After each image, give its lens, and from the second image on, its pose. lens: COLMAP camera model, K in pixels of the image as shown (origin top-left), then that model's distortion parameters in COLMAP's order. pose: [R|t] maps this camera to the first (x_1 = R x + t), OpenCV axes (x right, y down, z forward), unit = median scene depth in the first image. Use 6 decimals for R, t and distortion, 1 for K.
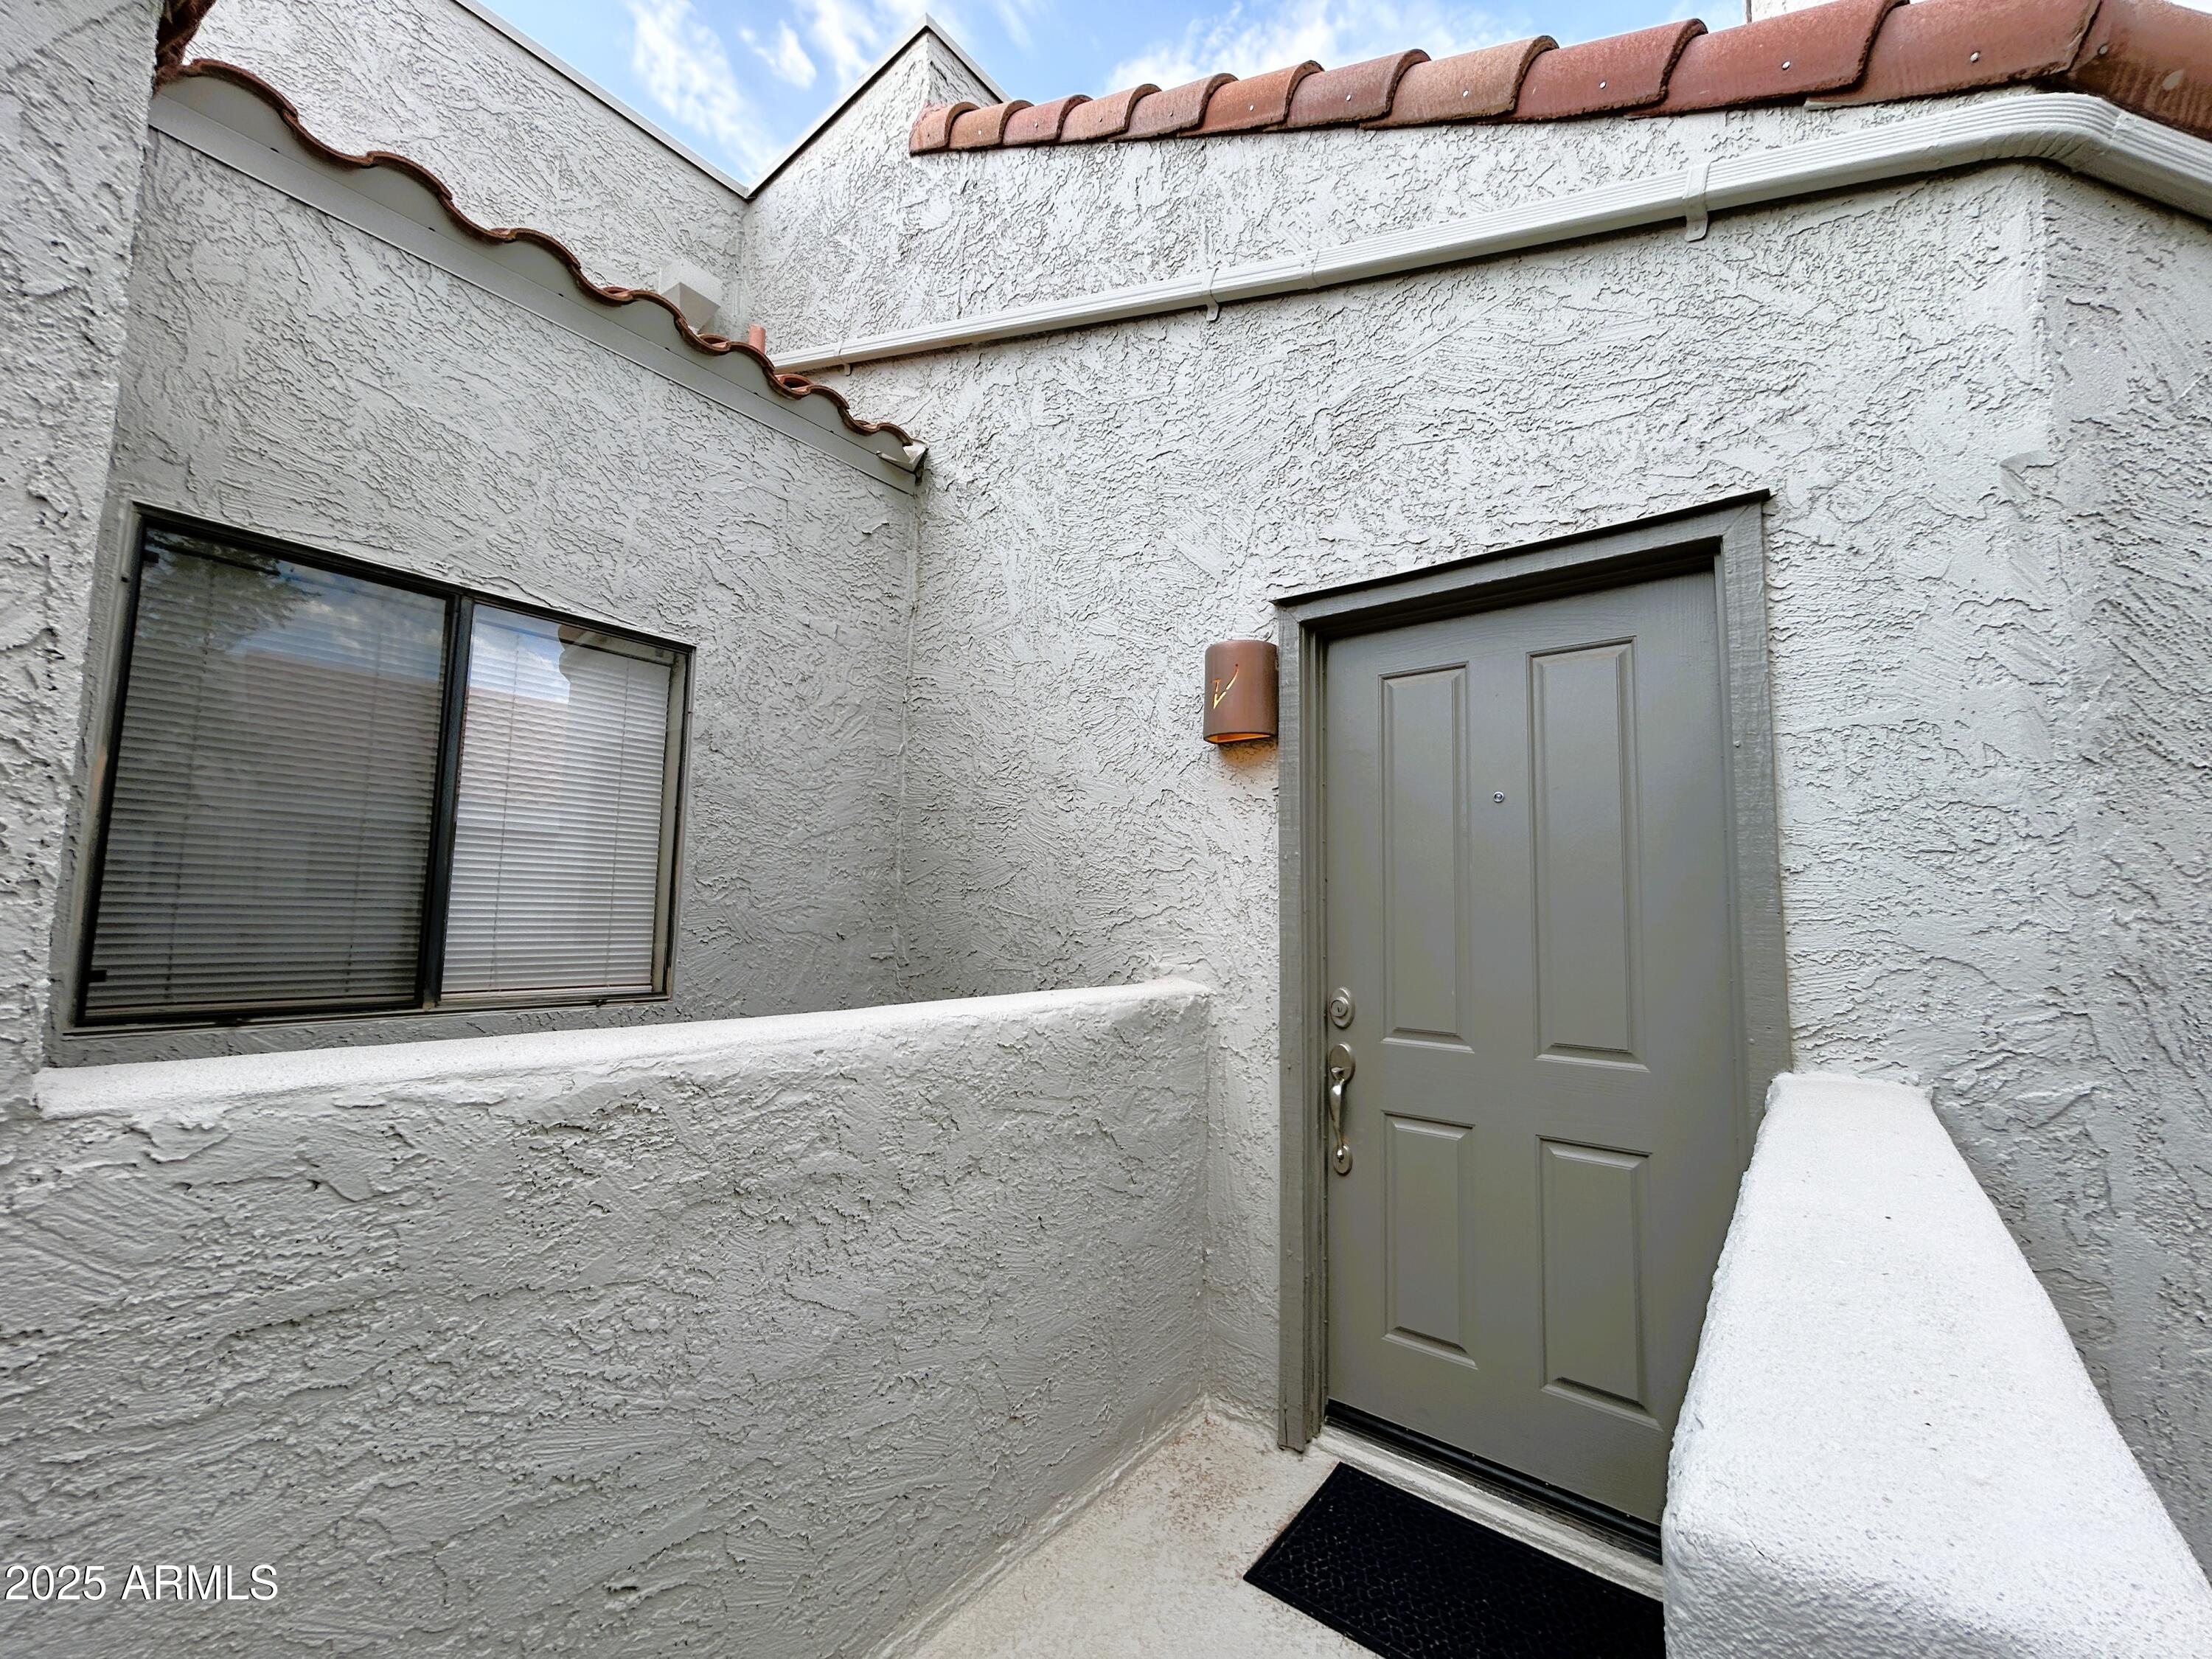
lens RADIAL K [[897.3, 0, 1111.4], [0, 897.3, 827.5], [0, 0, 1]] dist [-0.007496, 0.004264]
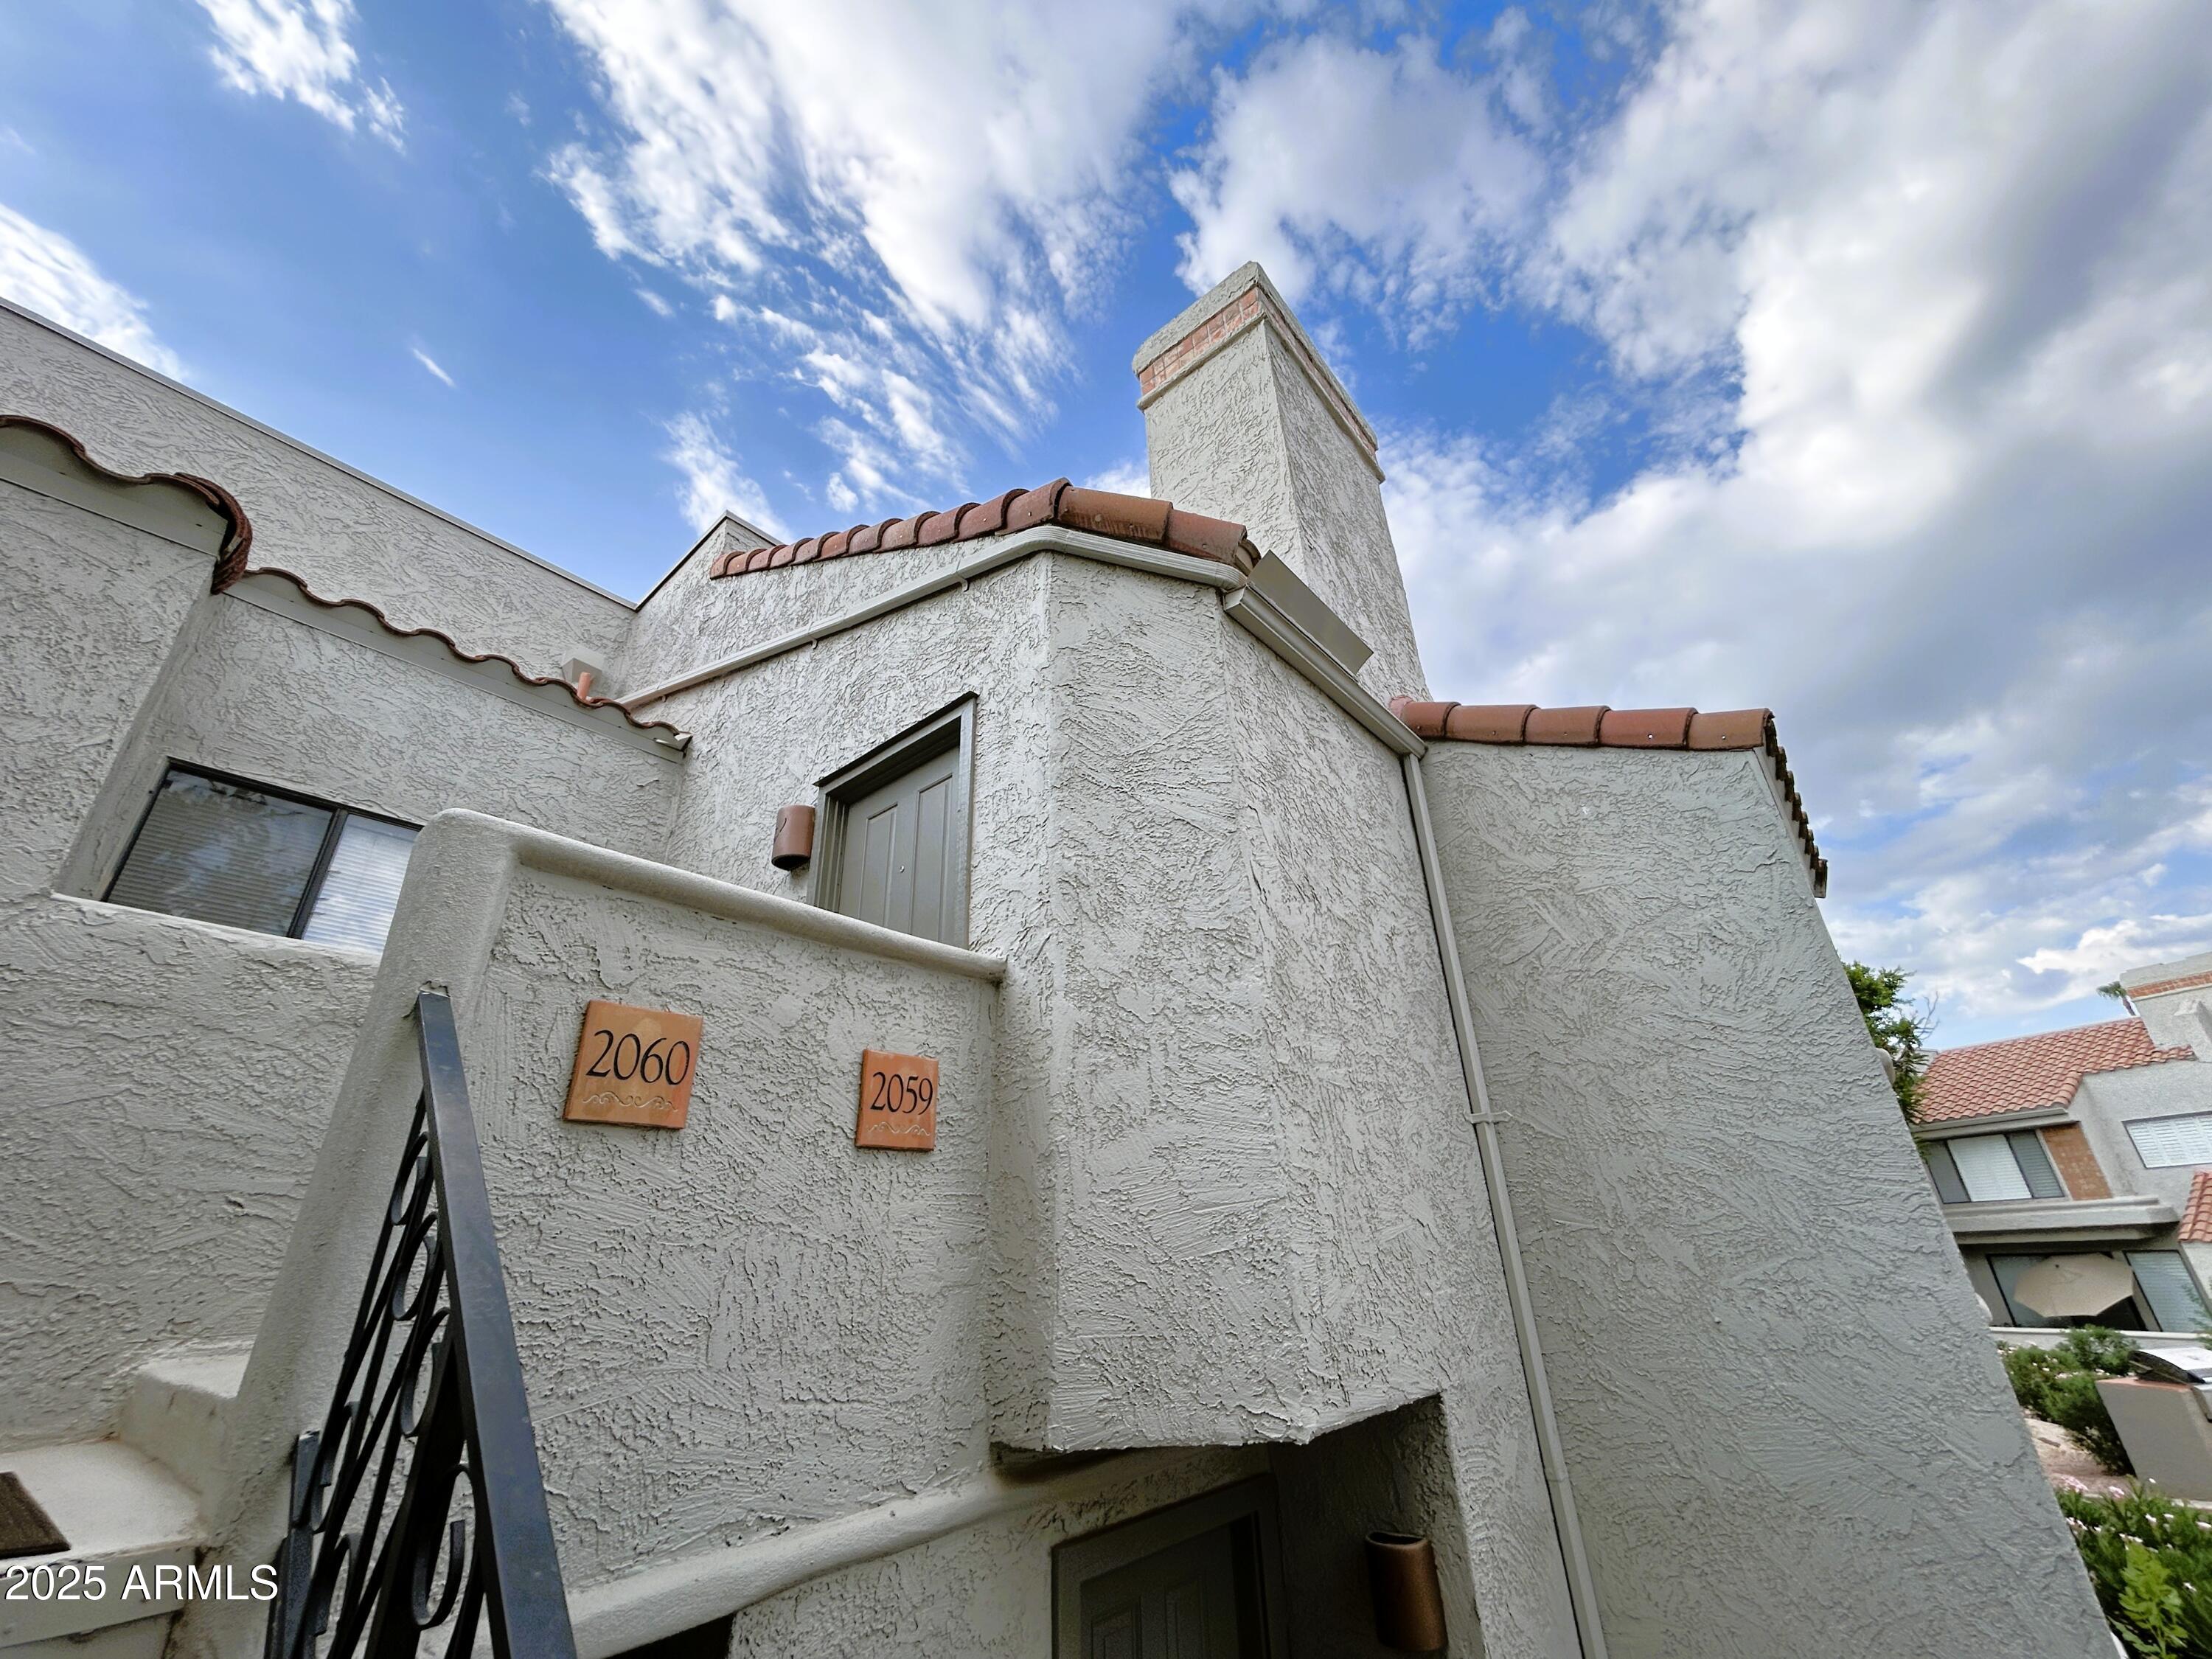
lens RADIAL K [[892.0, 0, 1109.2], [0, 892.0, 828.7], [0, 0, 1]] dist [0.001739, 0.000557]
pose [[0.997666, -0.067898, -0.007255, 0.786782], [0.061099, 0.935074, -0.349147, 0.480881], [0.030490, 0.347888, 0.937040, -0.585086]]
